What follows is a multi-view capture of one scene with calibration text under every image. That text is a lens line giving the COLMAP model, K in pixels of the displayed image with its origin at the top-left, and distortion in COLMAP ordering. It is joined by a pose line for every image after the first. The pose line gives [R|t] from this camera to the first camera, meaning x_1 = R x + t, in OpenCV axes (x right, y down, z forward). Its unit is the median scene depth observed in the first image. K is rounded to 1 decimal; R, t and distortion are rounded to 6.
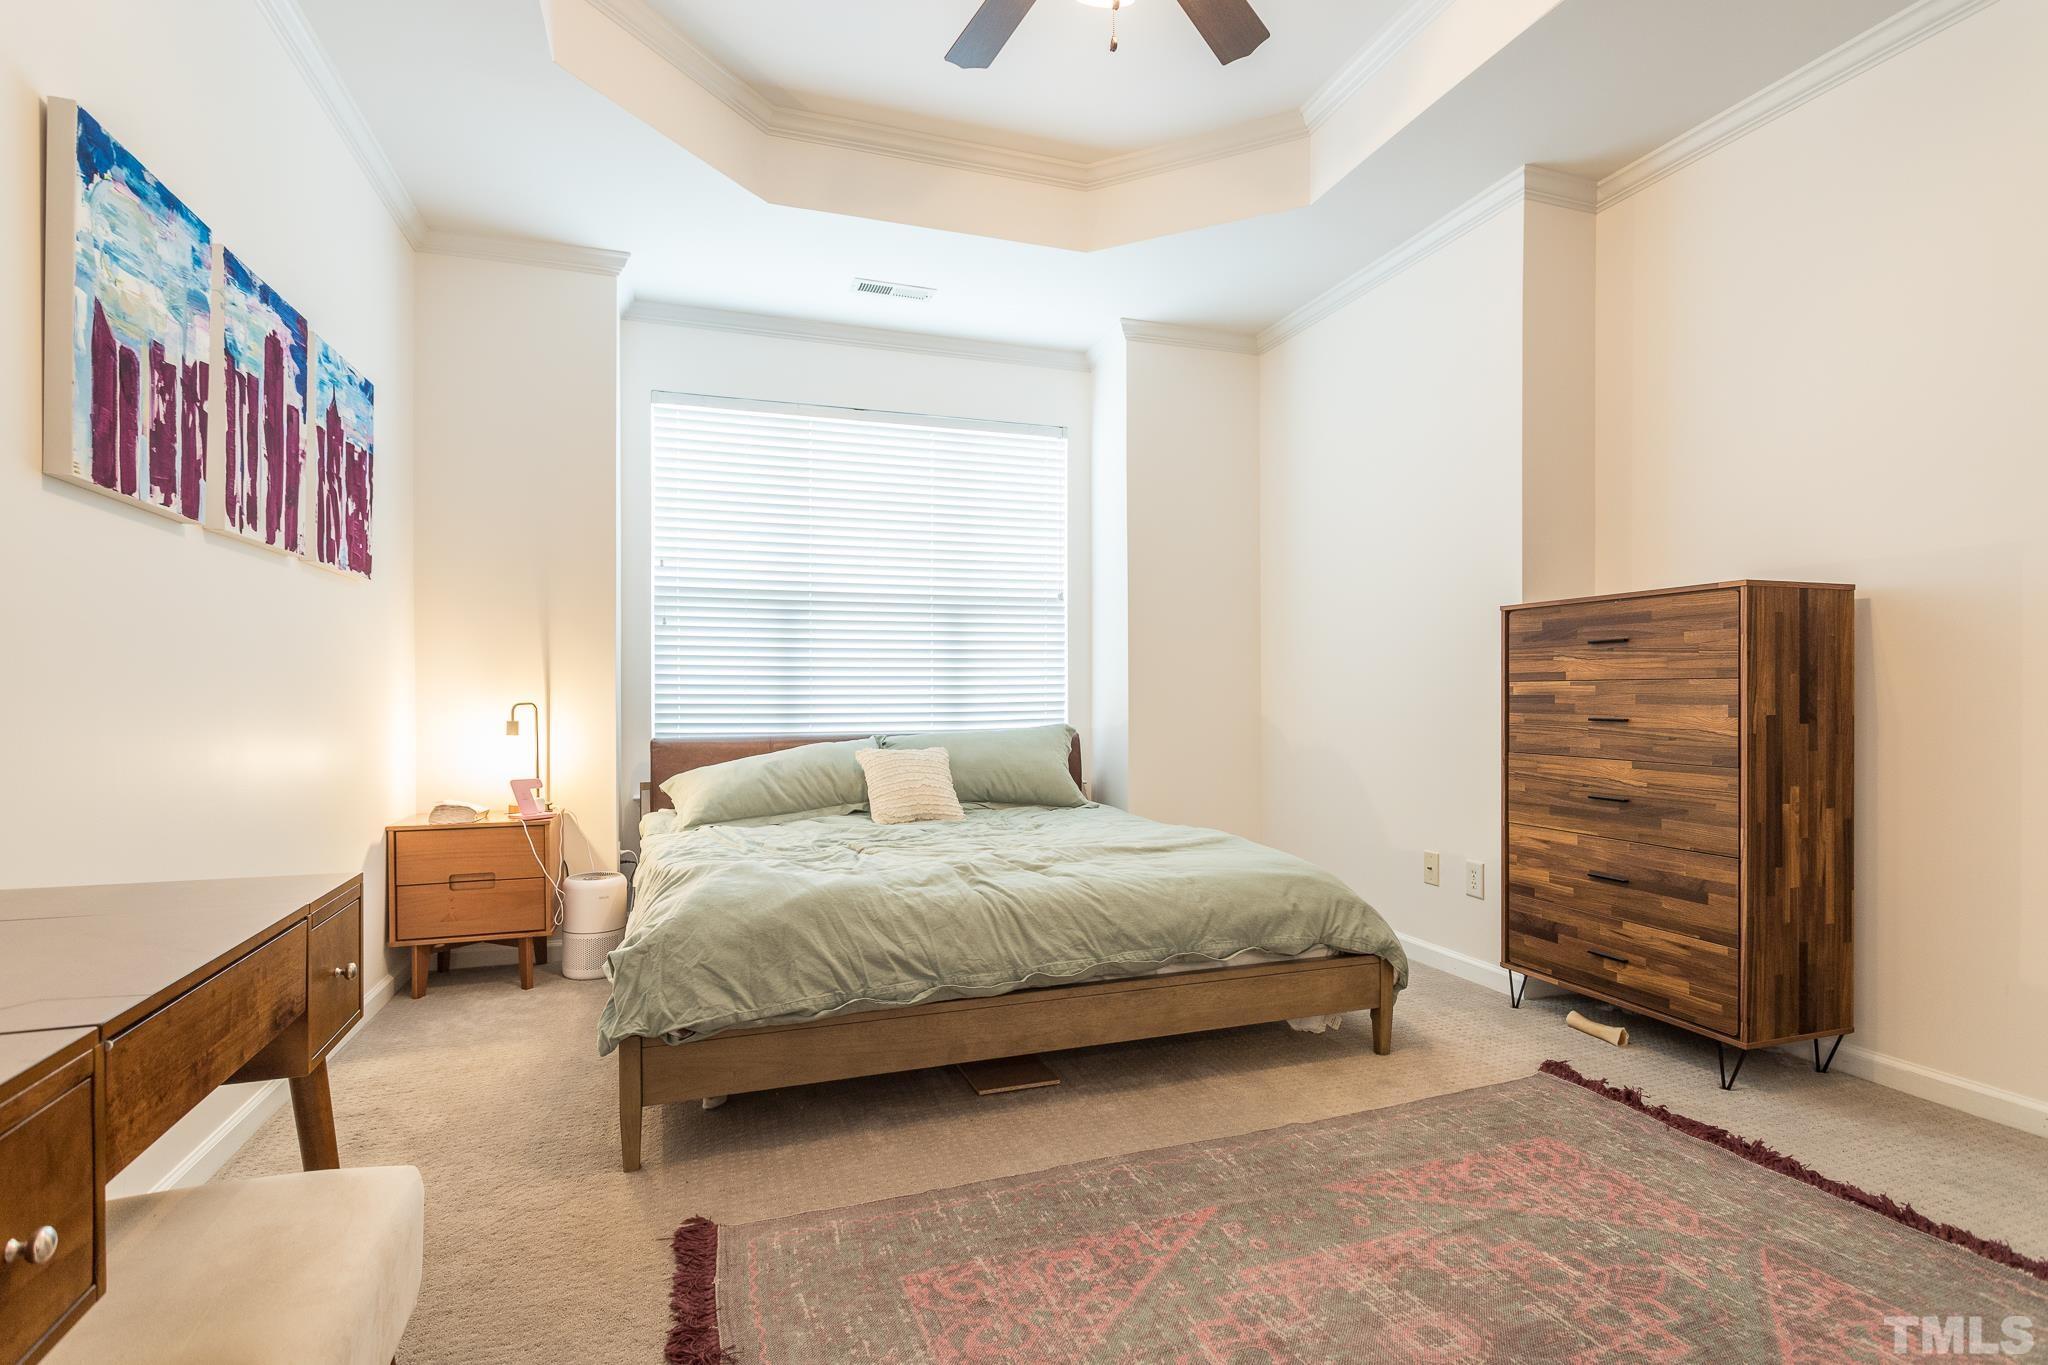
lens RADIAL K [[990.4, 0, 1025.4], [0, 990.4, 691.4], [0, 0, 1]] dist [0.001082, 0.002677]
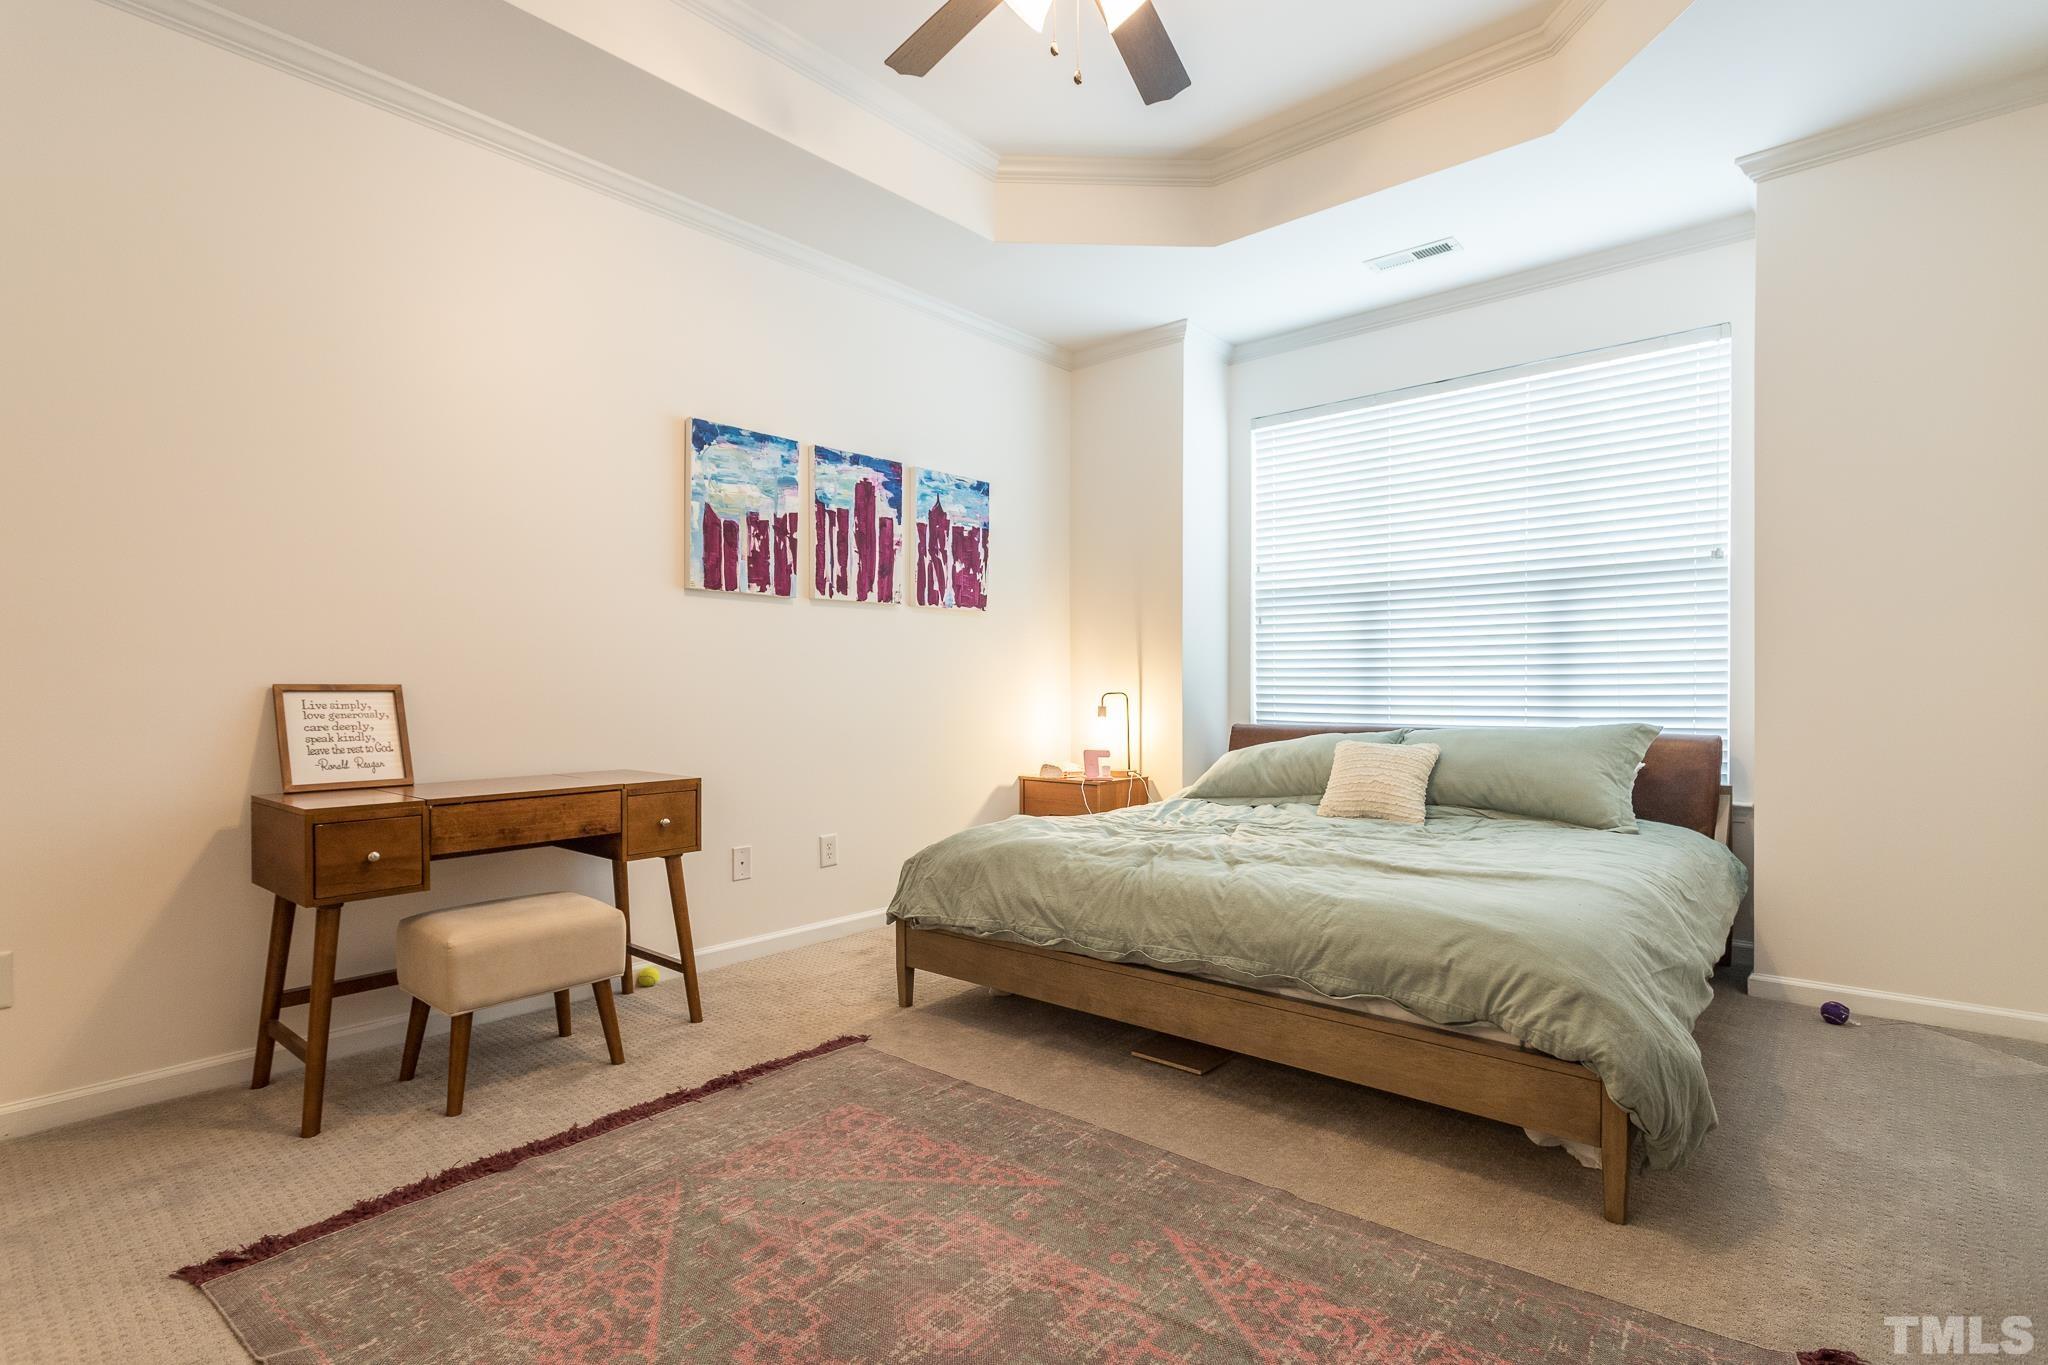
lens RADIAL K [[990.4, 0, 1021.7], [0, 990.4, 682.3], [0, 0, 1]] dist [0.001082, 0.002677]
pose [[0.495098, -0.003022, -0.868832, 0.902027], [0.004631, 0.999989, -0.000839, -0.002143], [0.868825, -0.003608, 0.495106, 0.382520]]
